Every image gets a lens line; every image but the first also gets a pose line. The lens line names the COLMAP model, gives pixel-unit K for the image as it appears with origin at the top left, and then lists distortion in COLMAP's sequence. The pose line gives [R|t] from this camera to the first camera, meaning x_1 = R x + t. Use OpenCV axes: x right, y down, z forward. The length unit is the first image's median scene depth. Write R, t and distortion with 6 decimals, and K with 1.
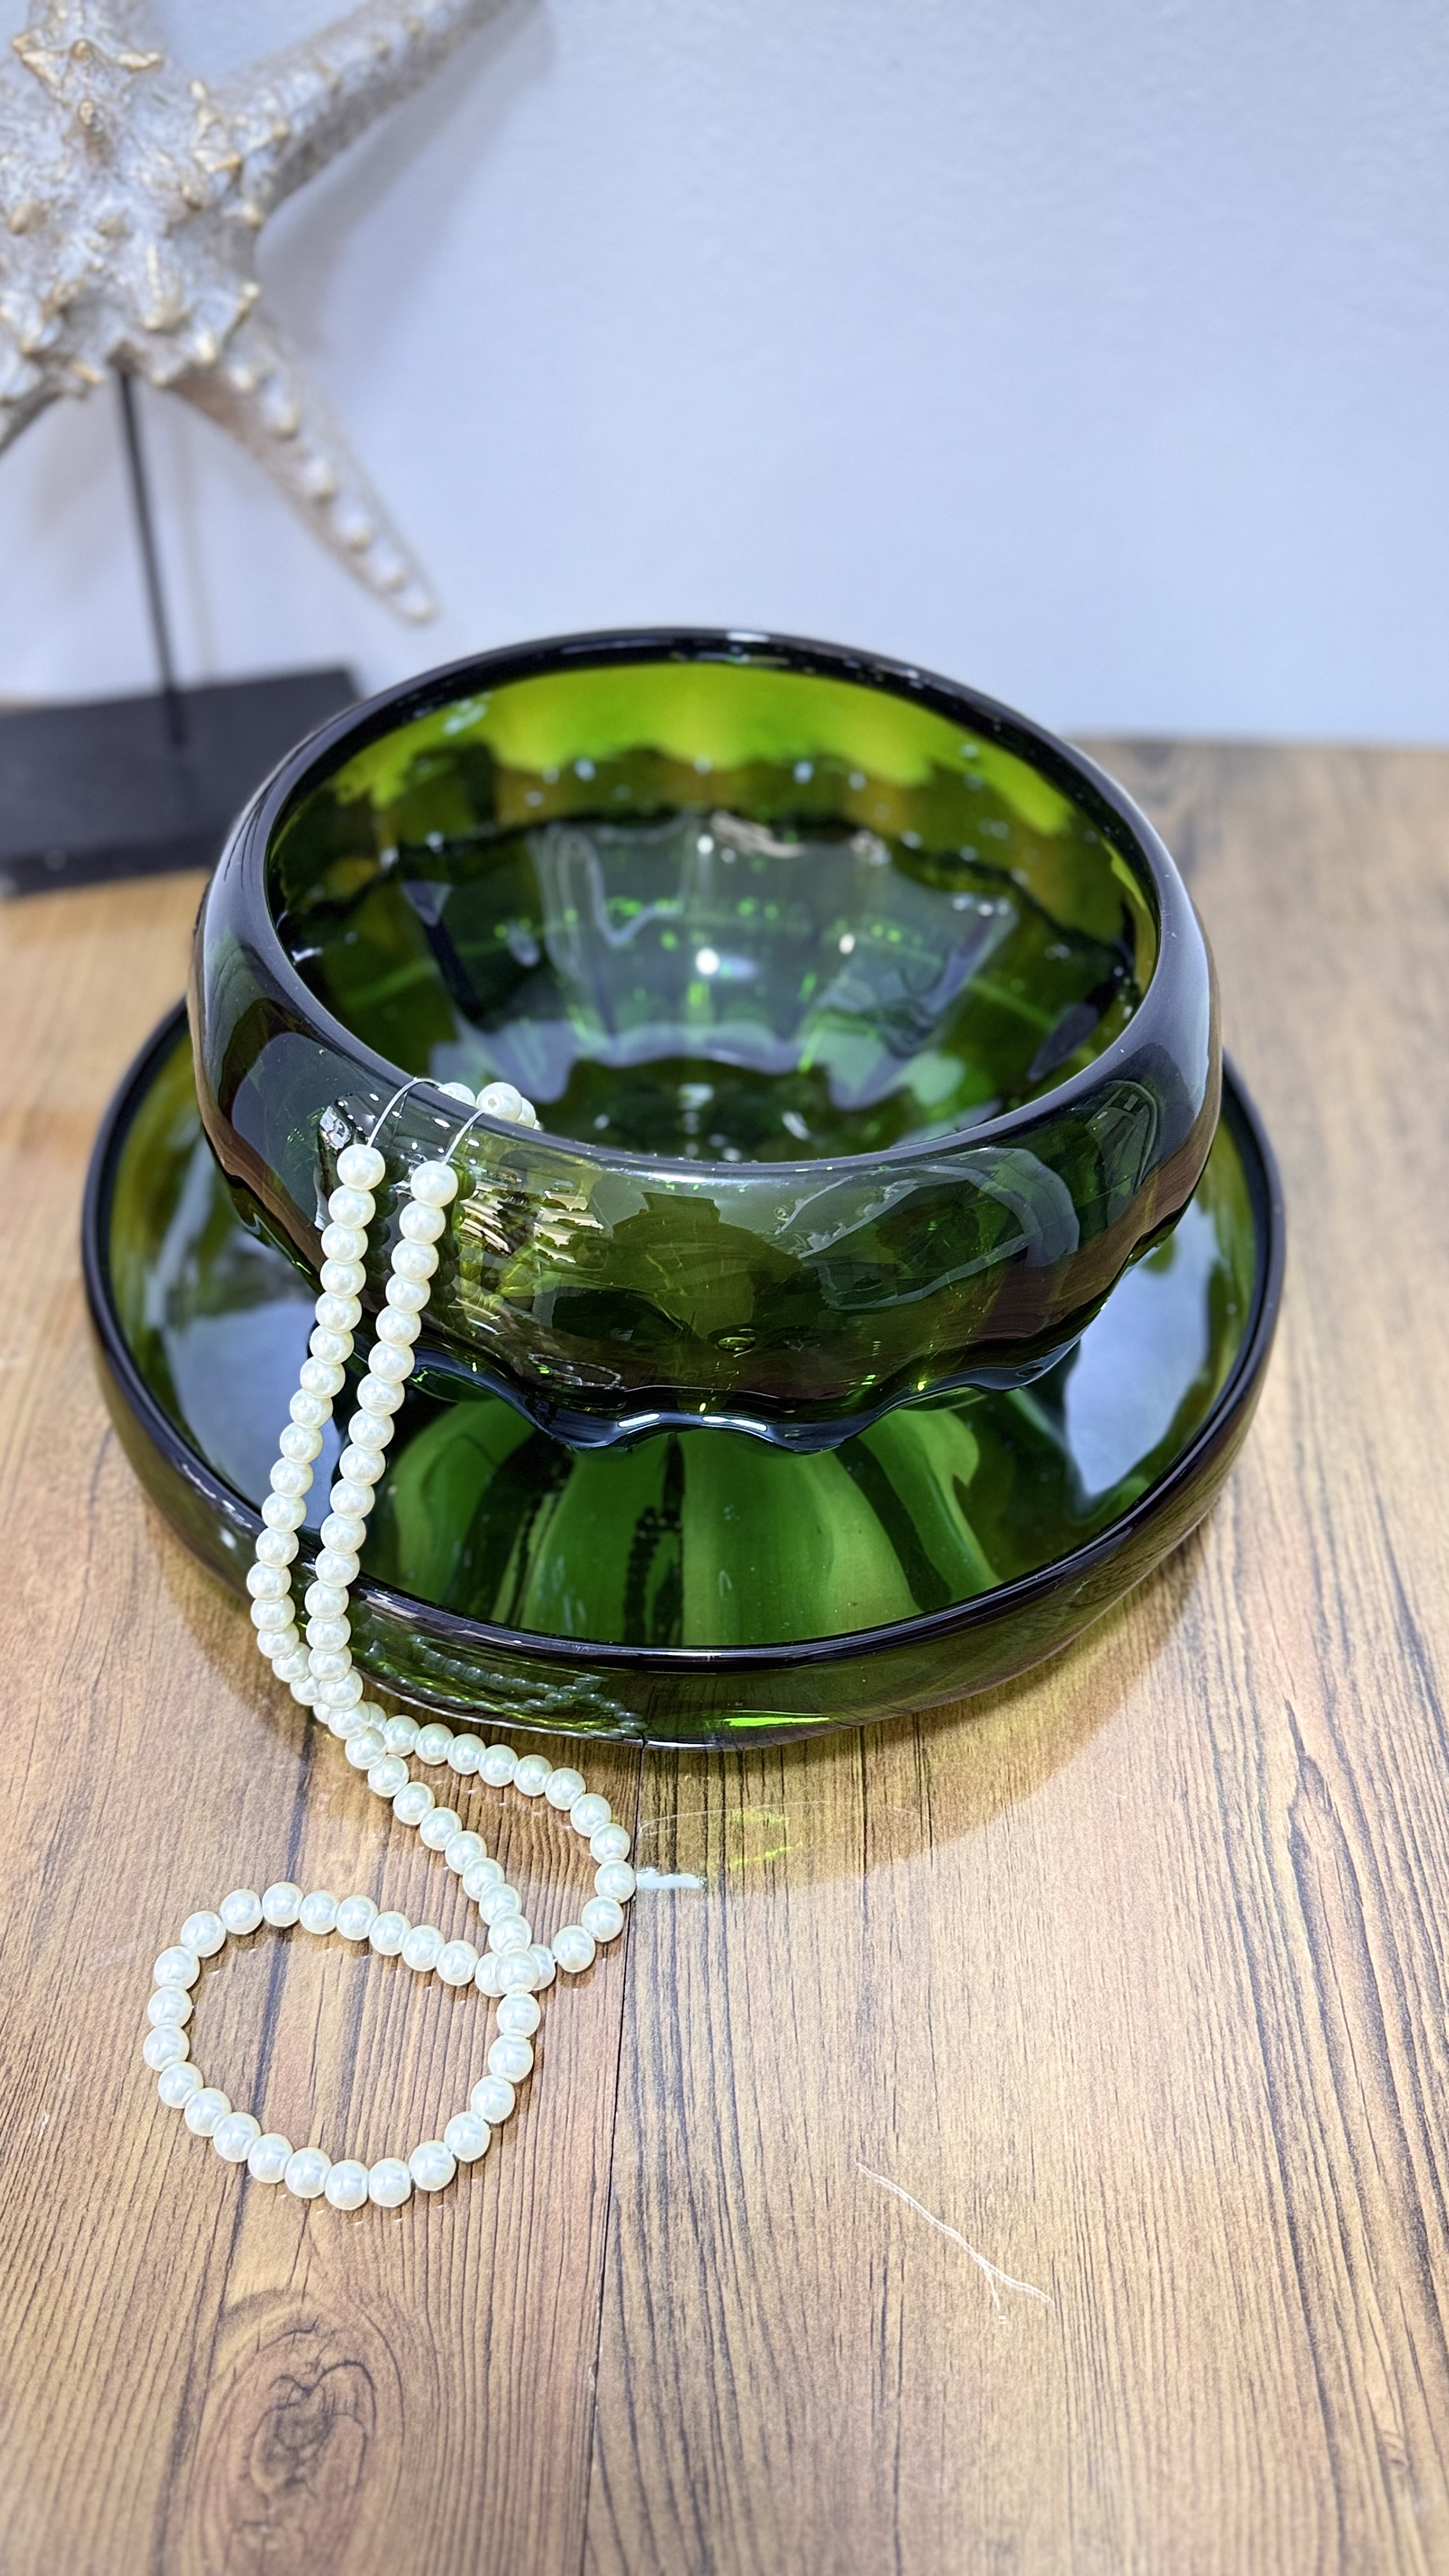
lens RADIAL K [[2014.1, 0, 737.3], [0, 2014.1, 1295.7], [0, 0, 1]] dist [-0.038488, 0.002777]
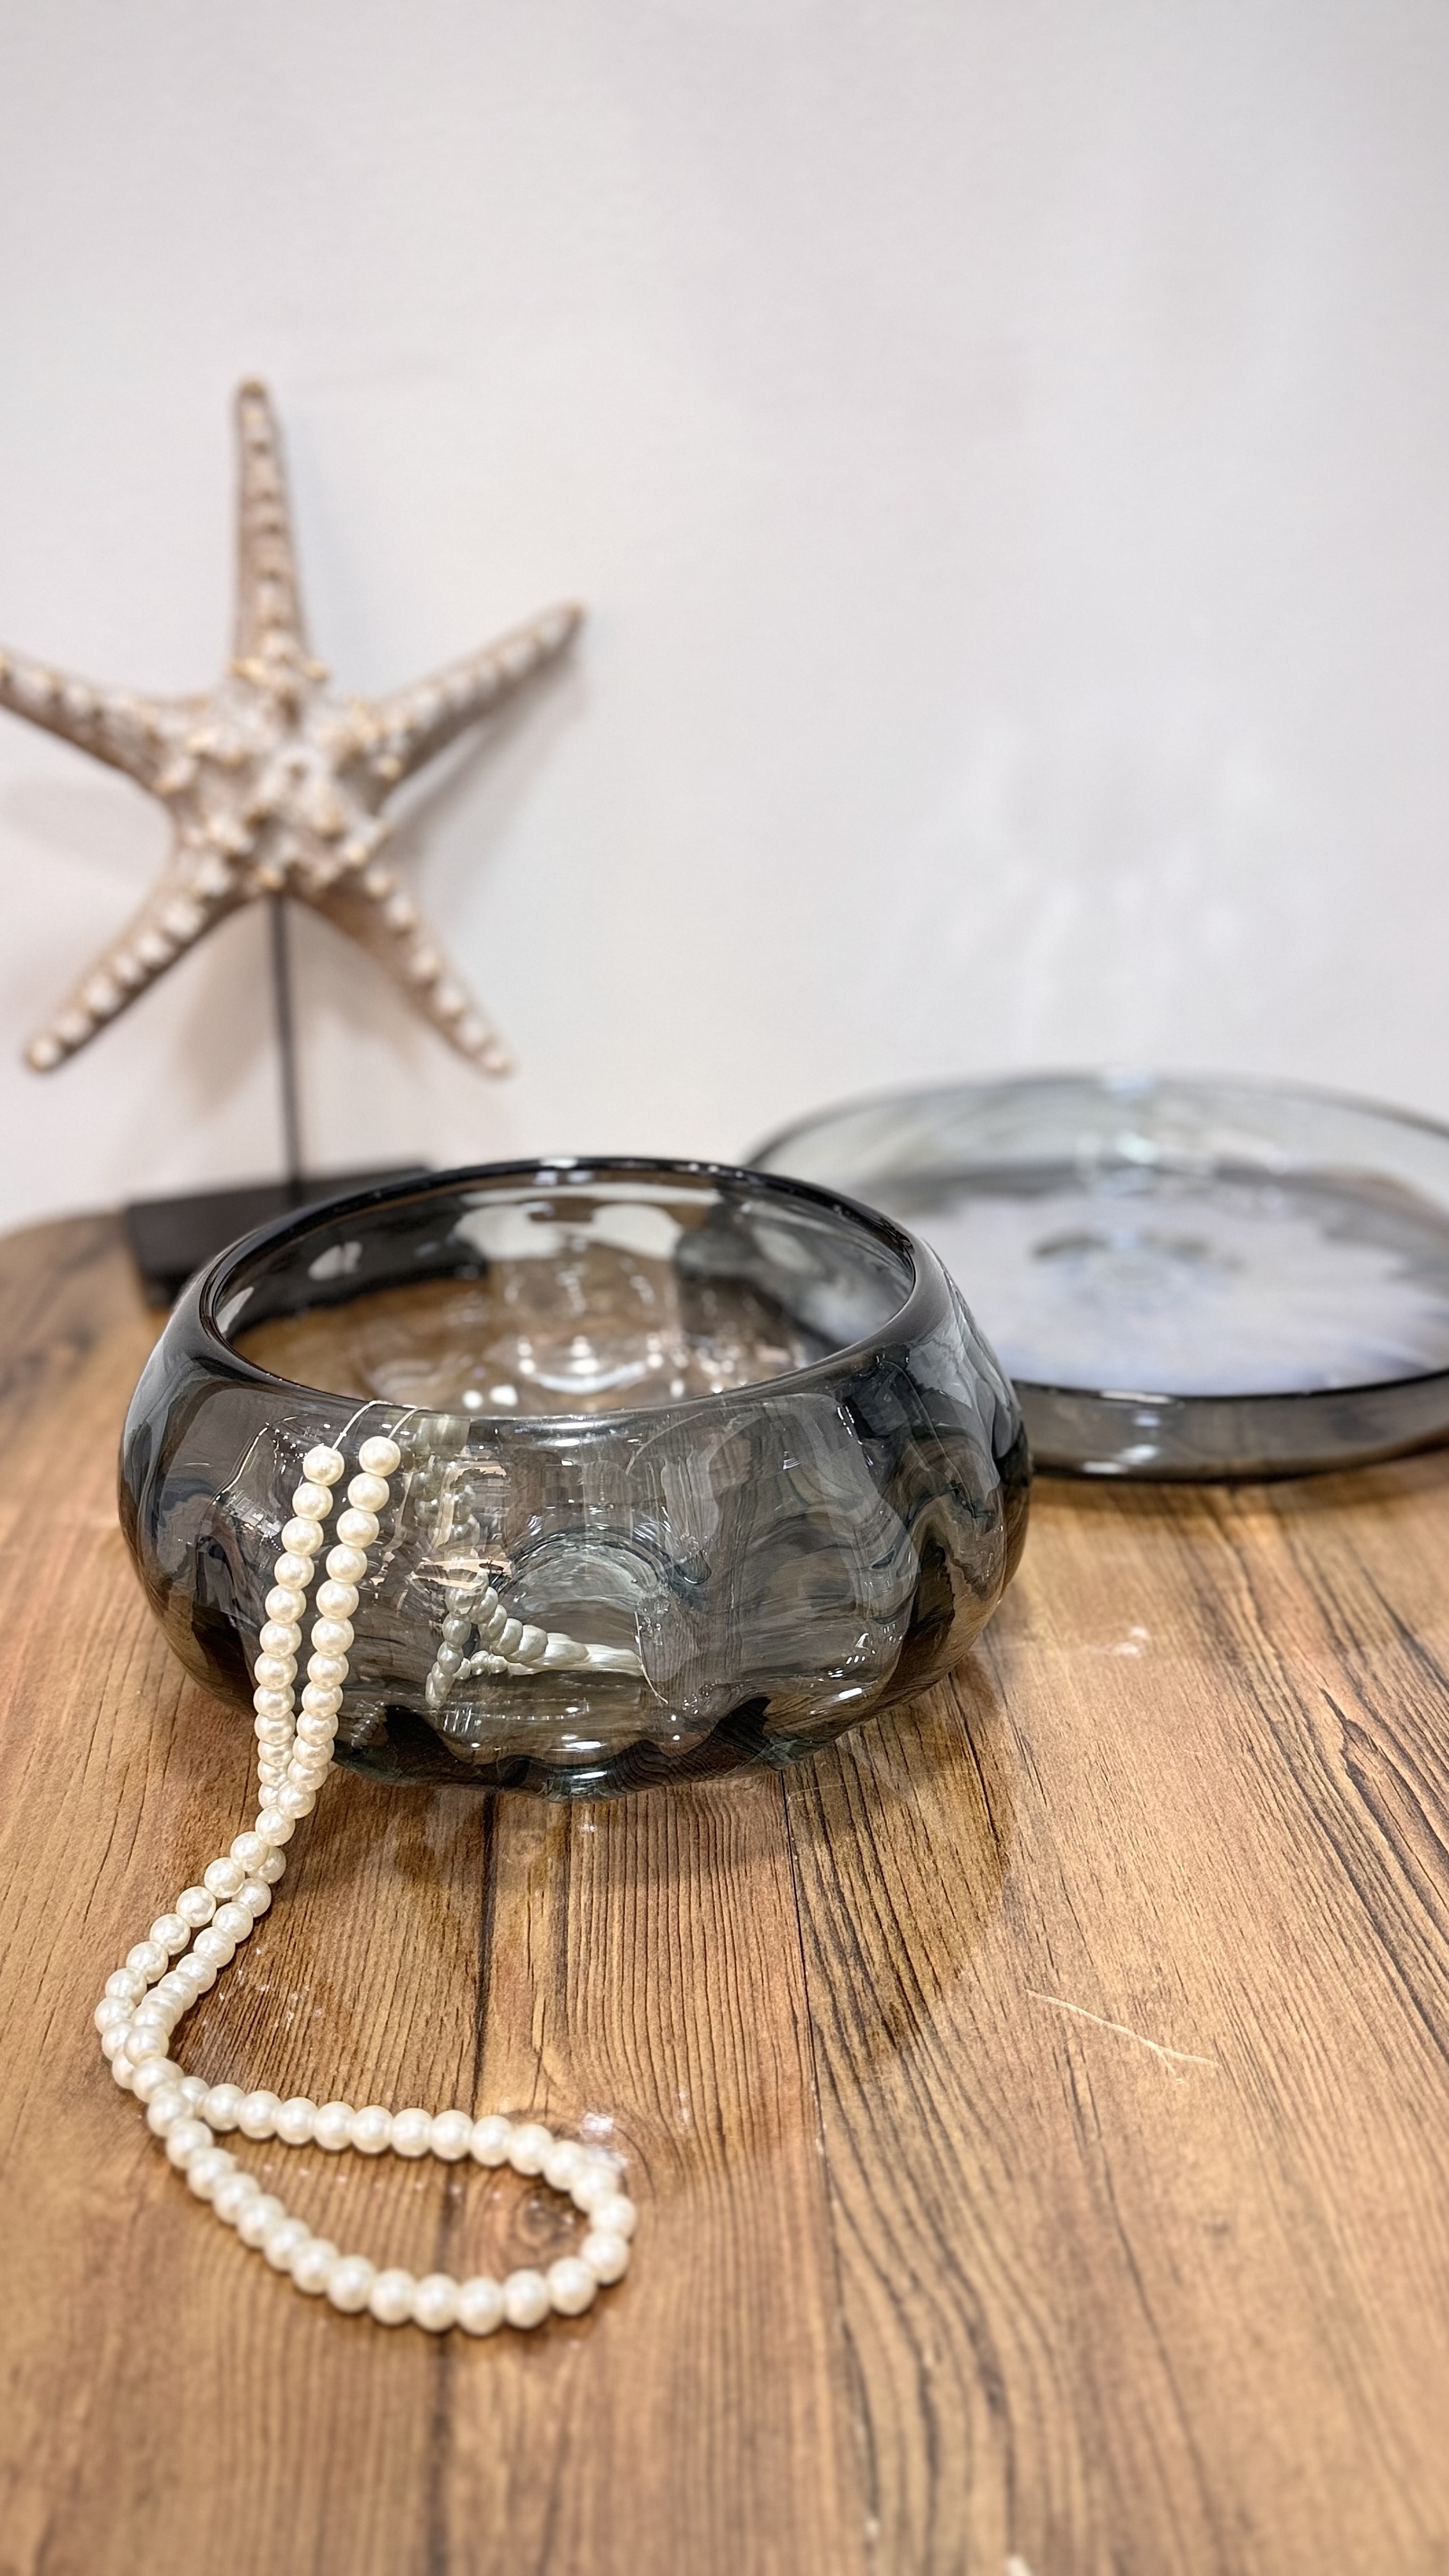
lens RADIAL K [[2014.1, 0, 734.4], [0, 2014.1, 1226.8], [0, 0, 1]] dist [-0.038488, 0.002777]
pose [[0.996295, -0.061712, 0.059893, -0.139682], [0.081781, 0.895294, -0.437905, 0.514877], [-0.026598, 0.441181, 0.897024, -0.183692]]
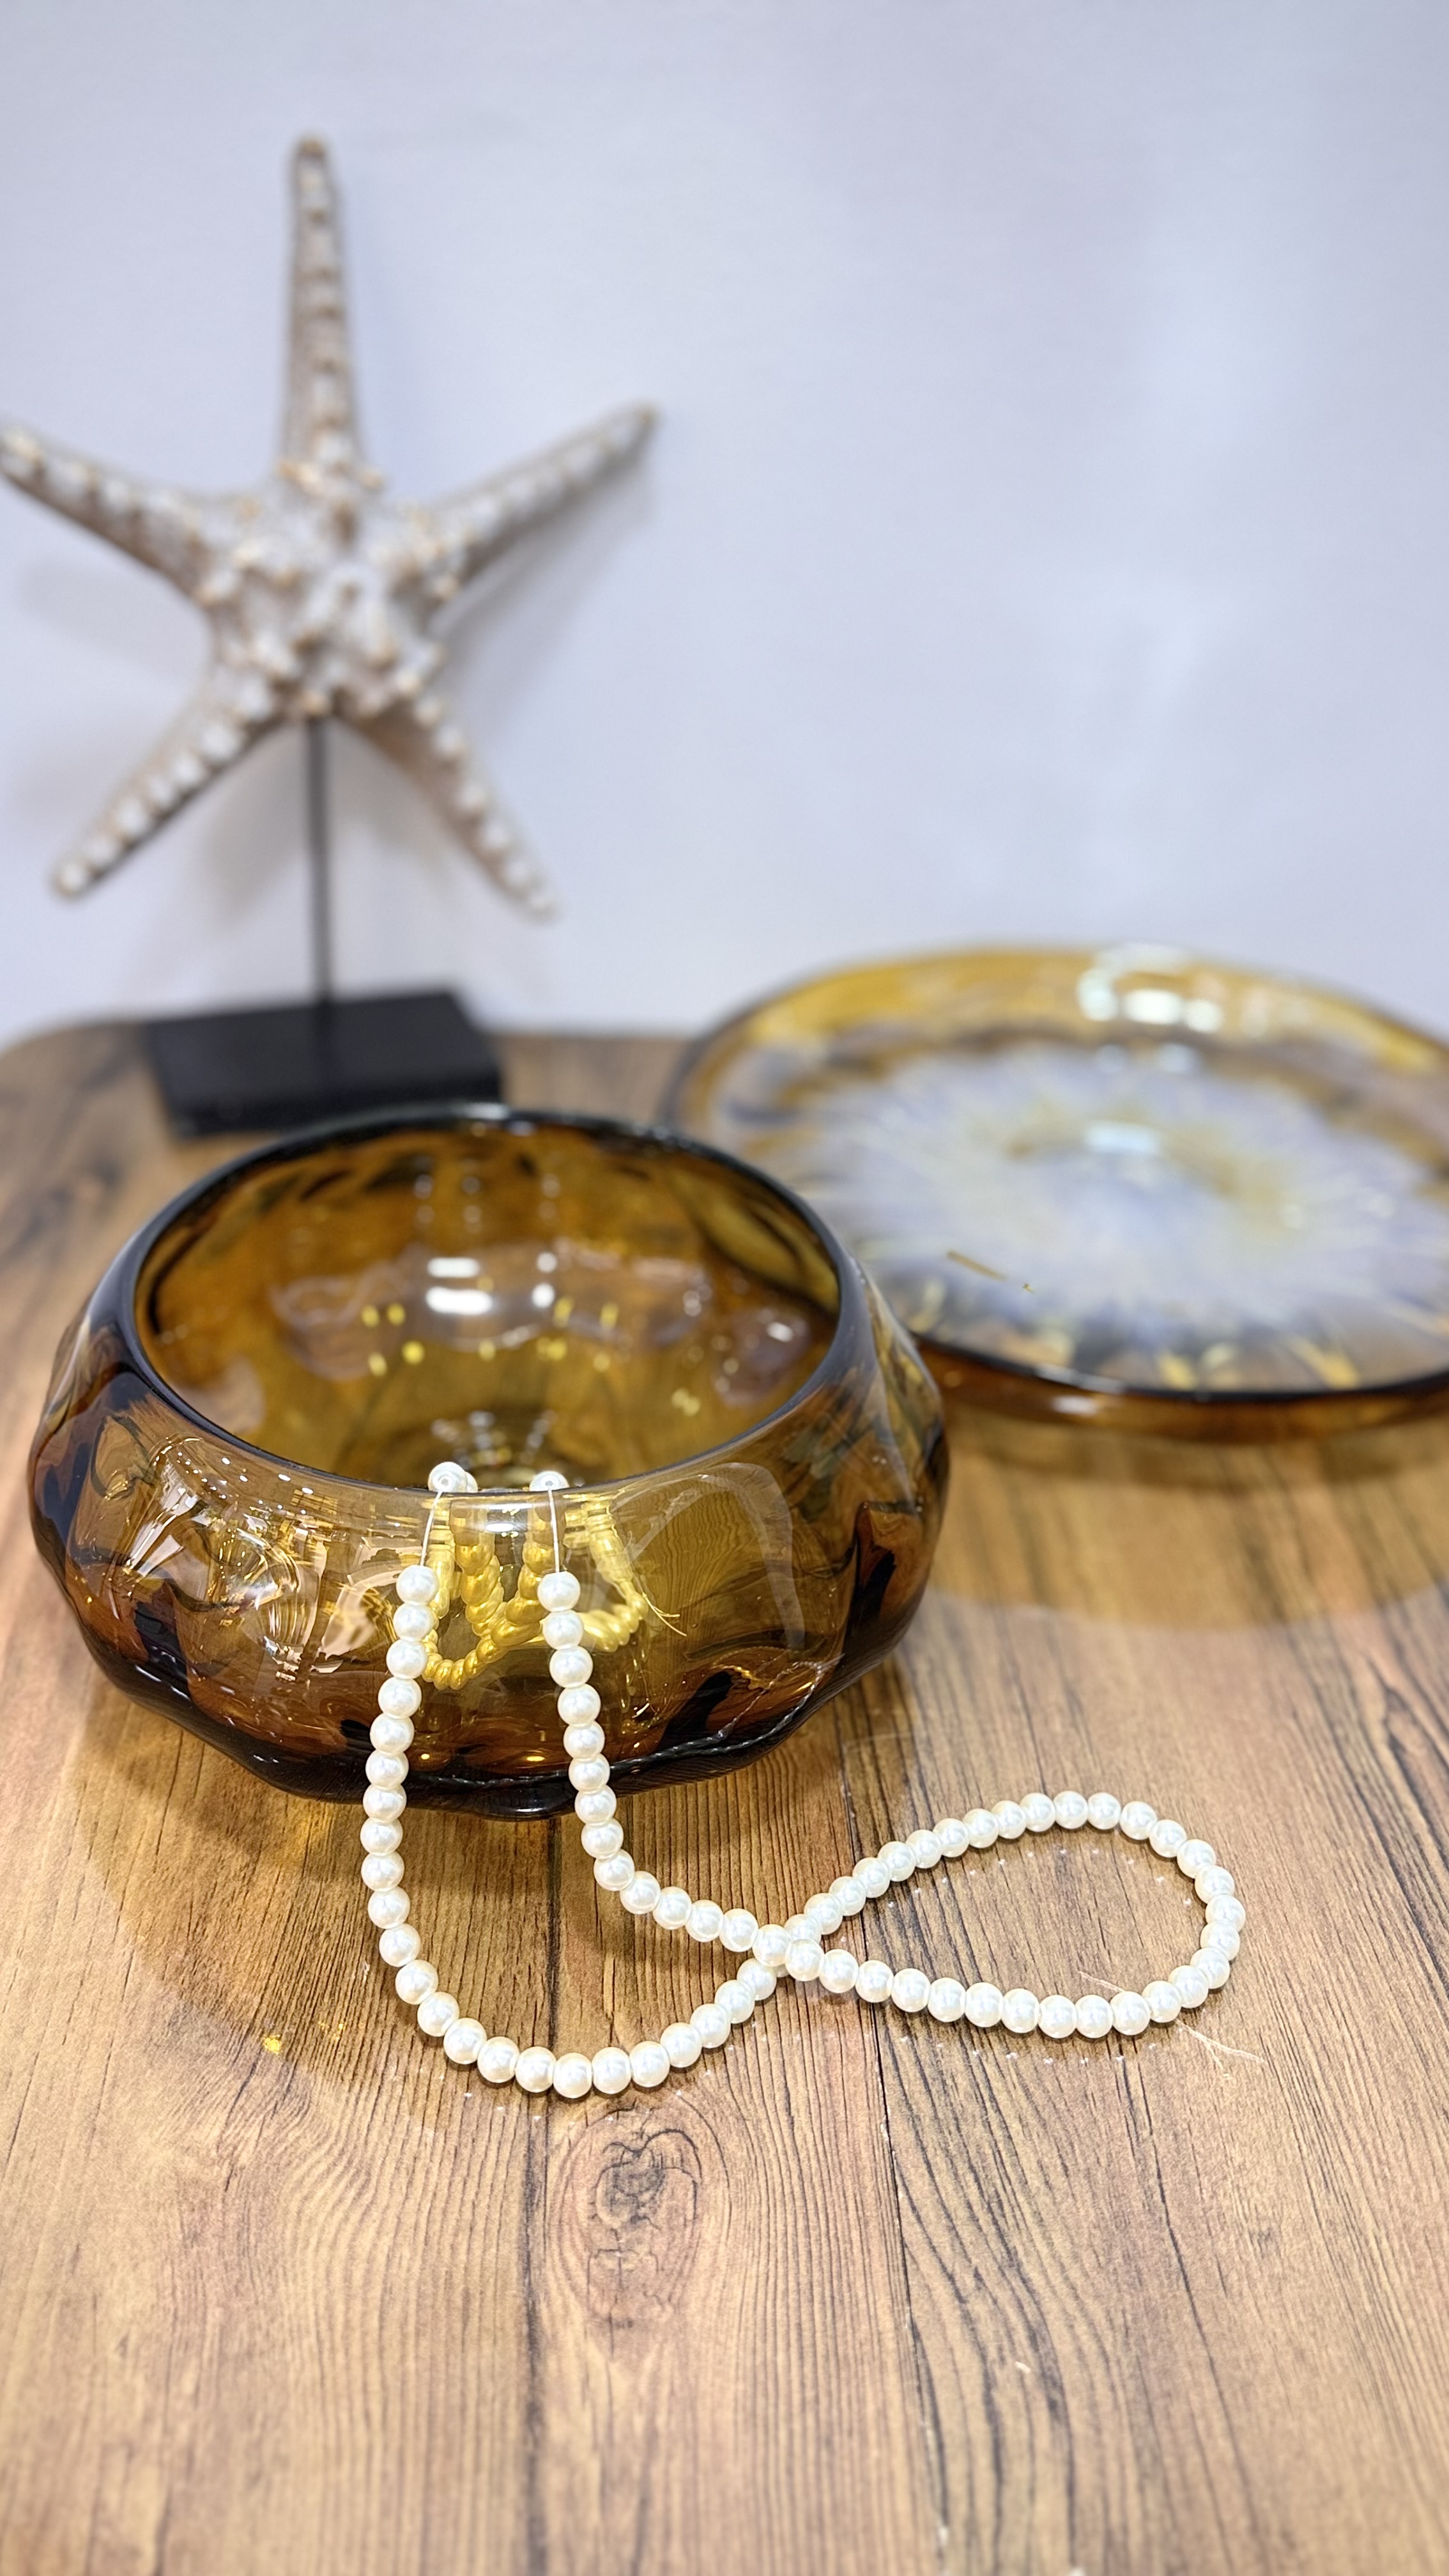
lens RADIAL K [[2014.1, 0, 733.4], [0, 2014.1, 1250.1], [0, 0, 1]] dist [-0.038488, 0.002777]
pose [[0.996881, -0.016766, 0.077117, -0.216263], [0.038309, 0.957128, -0.287120, 0.349831], [-0.068997, 0.289178, 0.954786, -0.207036]]
